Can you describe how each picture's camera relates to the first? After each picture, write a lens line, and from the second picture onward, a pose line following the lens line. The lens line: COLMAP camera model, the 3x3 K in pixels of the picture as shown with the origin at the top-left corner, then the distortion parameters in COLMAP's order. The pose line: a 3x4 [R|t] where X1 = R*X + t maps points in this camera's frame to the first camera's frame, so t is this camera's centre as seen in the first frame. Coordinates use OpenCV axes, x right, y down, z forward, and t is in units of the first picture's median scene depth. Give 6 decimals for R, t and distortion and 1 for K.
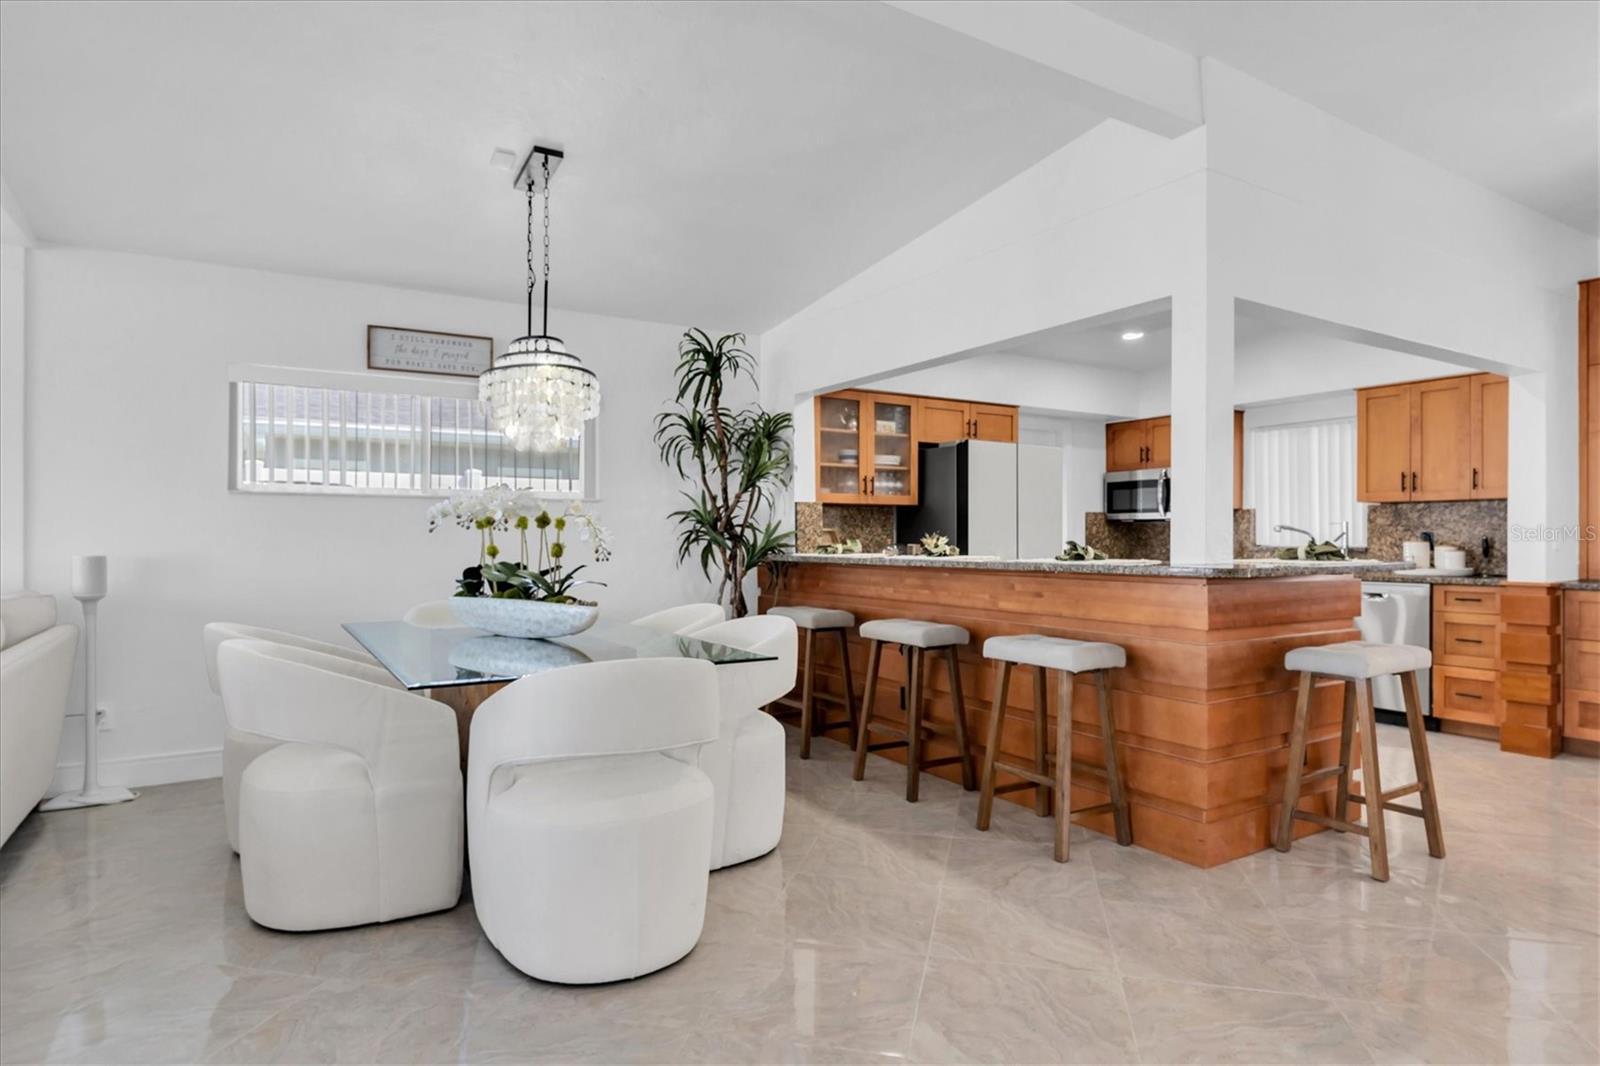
lens RADIAL K [[905.5, 0, 798.4], [0, 905.5, 539.7], [0, 0, 1]] dist [-0.000282, 0.000481]
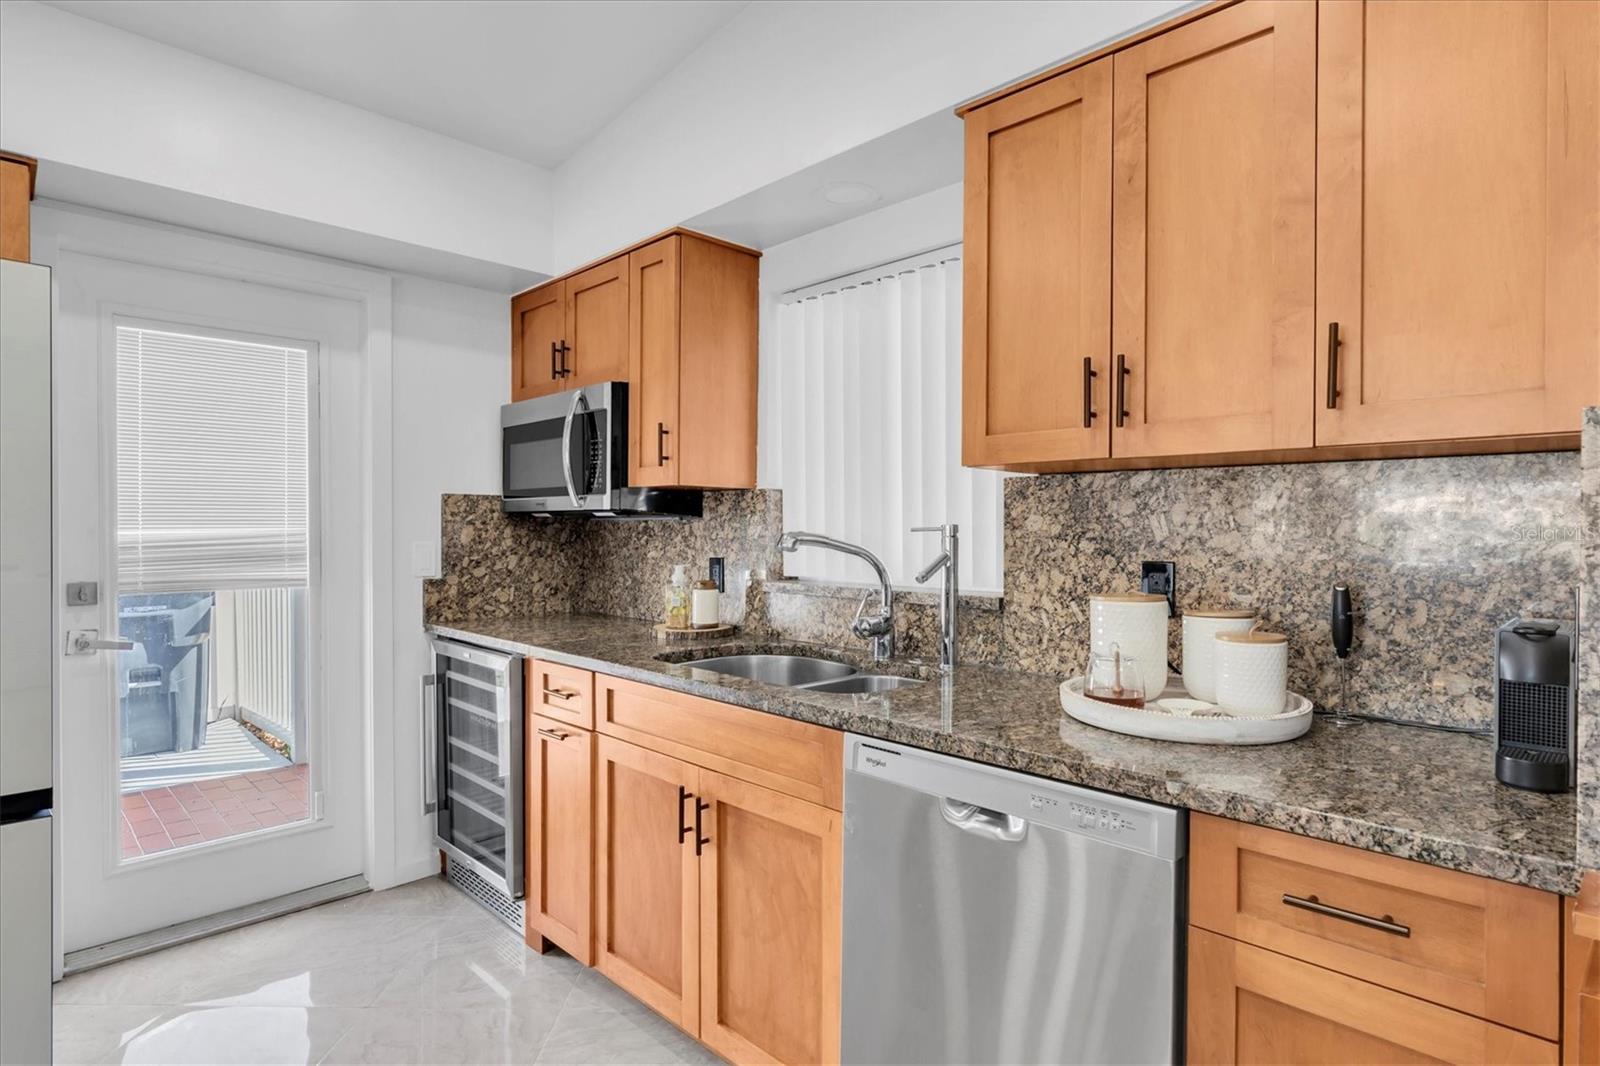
lens RADIAL K [[841.7, 0, 779.8], [0, 841.7, 535.0], [0, 0, 1]] dist [-0.002473, -0.000171]
pose [[0.979996, 0.001905, 0.199006, 0.514985], [-0.003920, 0.999945, 0.009729, -0.020369], [-0.198977, -0.010315, 0.979950, 0.751545]]
